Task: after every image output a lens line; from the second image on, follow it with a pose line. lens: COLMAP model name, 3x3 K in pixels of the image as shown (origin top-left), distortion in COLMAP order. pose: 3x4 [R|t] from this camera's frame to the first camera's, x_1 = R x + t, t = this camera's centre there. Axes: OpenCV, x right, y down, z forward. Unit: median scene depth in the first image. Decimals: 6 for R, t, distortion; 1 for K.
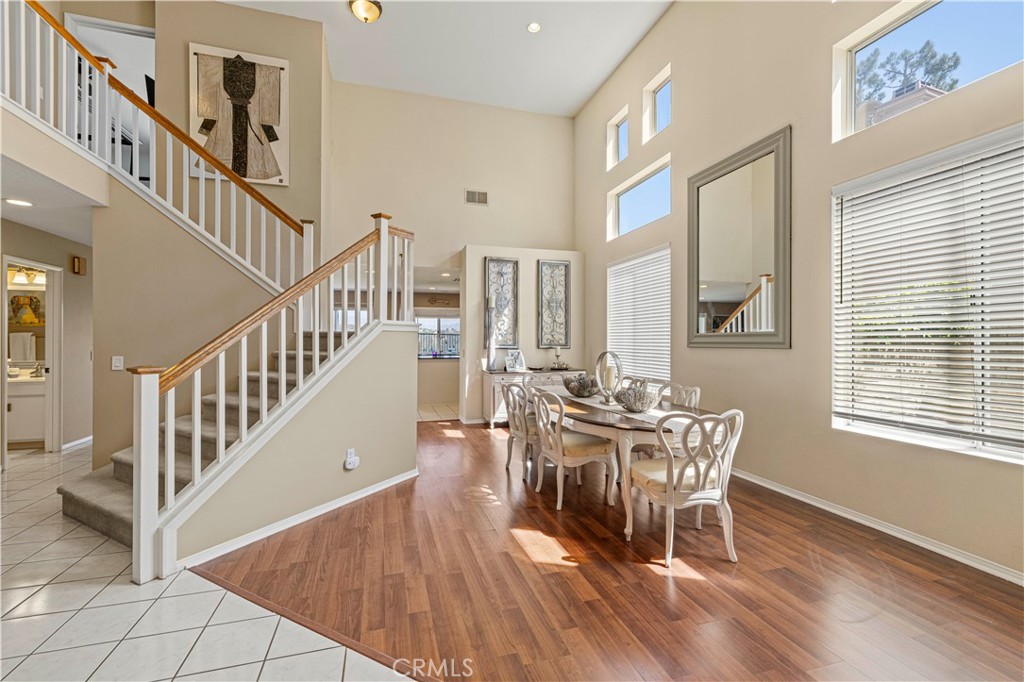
lens RADIAL K [[430.8, 0, 508.3], [0, 430.8, 340.4], [0, 0, 1]] dist [0.002532, 0.000837]
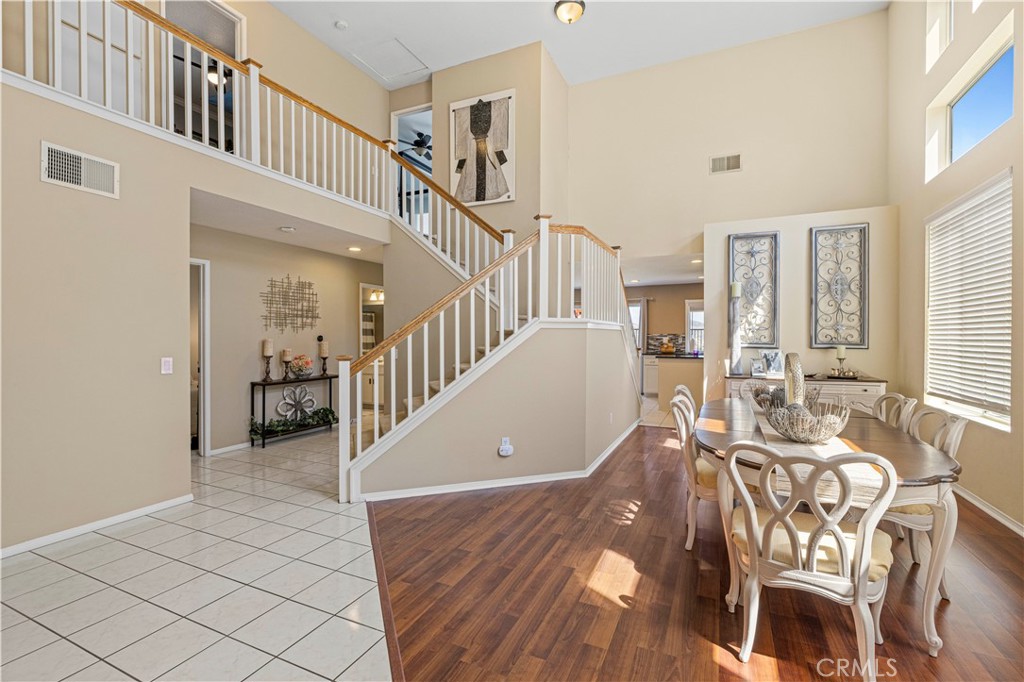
lens RADIAL K [[461.0, 0, 512.0], [0, 461.0, 341.0], [0, 0, 1]] dist [-0.001826, 0.000416]
pose [[0.750010, 0.004239, -0.661413, 0.292190], [0.001007, 0.999971, 0.007551, -0.000381], [0.661426, -0.006329, 0.749984, 0.097736]]
